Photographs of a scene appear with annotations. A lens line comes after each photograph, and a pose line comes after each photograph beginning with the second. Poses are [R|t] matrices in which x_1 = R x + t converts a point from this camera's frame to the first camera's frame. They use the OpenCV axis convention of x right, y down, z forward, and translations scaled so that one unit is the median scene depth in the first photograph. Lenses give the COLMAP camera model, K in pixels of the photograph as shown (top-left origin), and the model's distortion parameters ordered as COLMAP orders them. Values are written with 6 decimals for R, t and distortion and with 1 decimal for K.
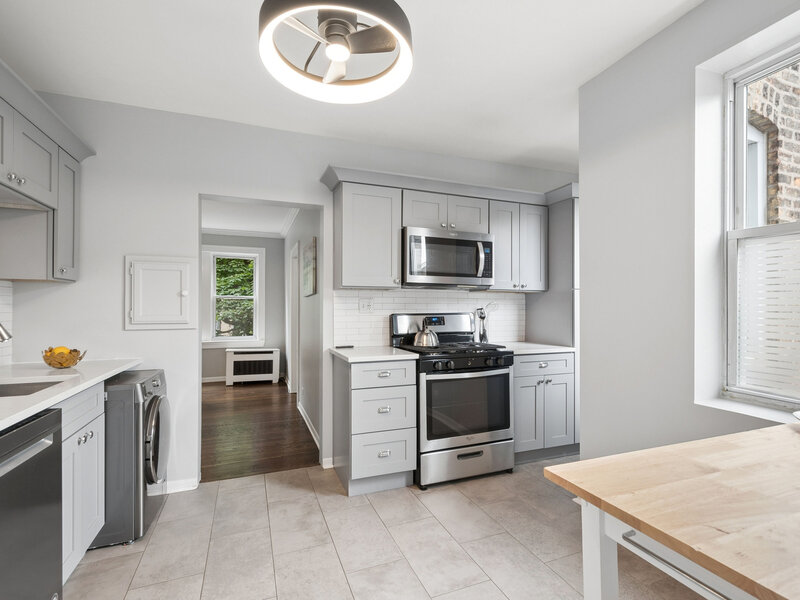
lens RADIAL K [[398.9, 0, 400.8], [0, 398.9, 304.8], [0, 0, 1]] dist [0.013578, -0.003719]
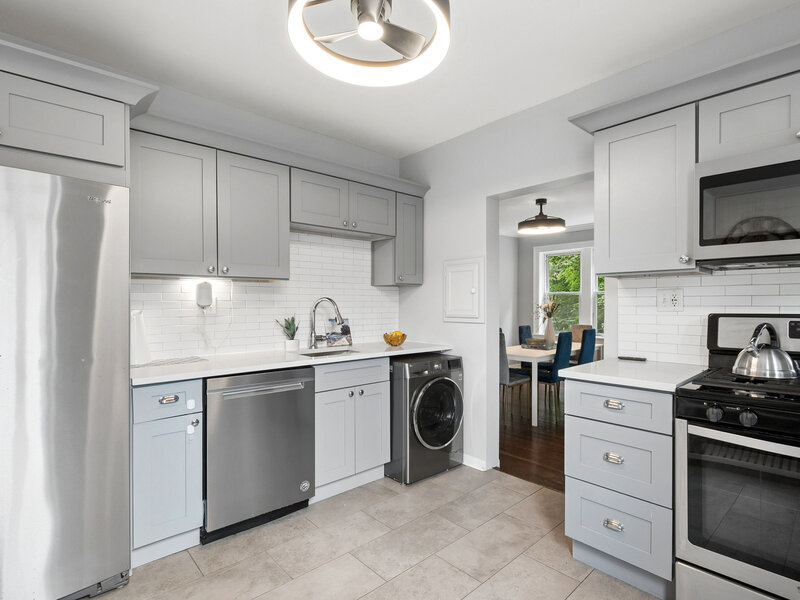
lens RADIAL K [[398.9, 0, 401.1], [0, 398.9, 302.6], [0, 0, 1]] dist [0.013578, -0.003719]
pose [[0.380311, -0.002512, -0.924855, 0.433460], [0.010018, 0.999949, 0.001403, 0.000644], [0.924805, -0.009799, 0.380316, 0.419101]]
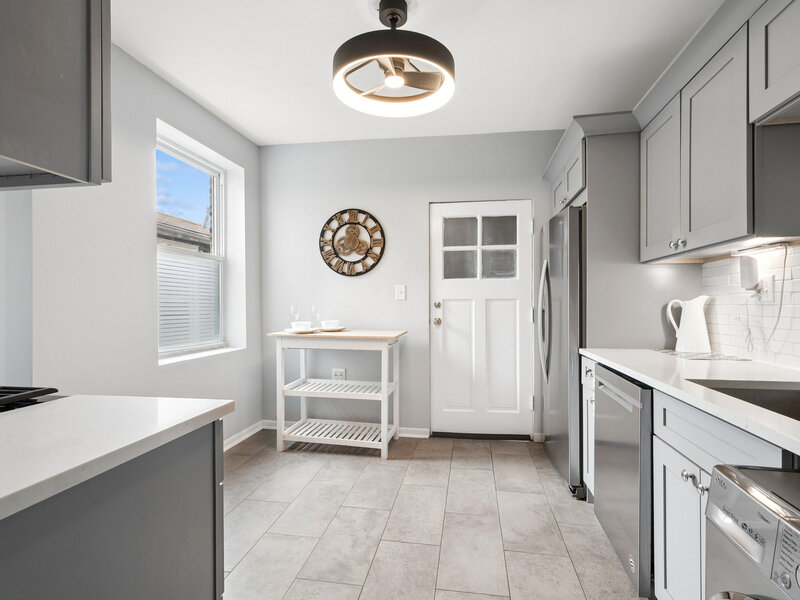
lens RADIAL K [[398.9, 0, 401.5], [0, 398.9, 303.6], [0, 0, 1]] dist [0.013578, -0.003719]
pose [[-0.865579, 0.023775, 0.500208, -0.477355], [0.020929, 0.999717, -0.011300, 0.029905], [-0.500335, 0.000688, -0.865831, 1.217080]]
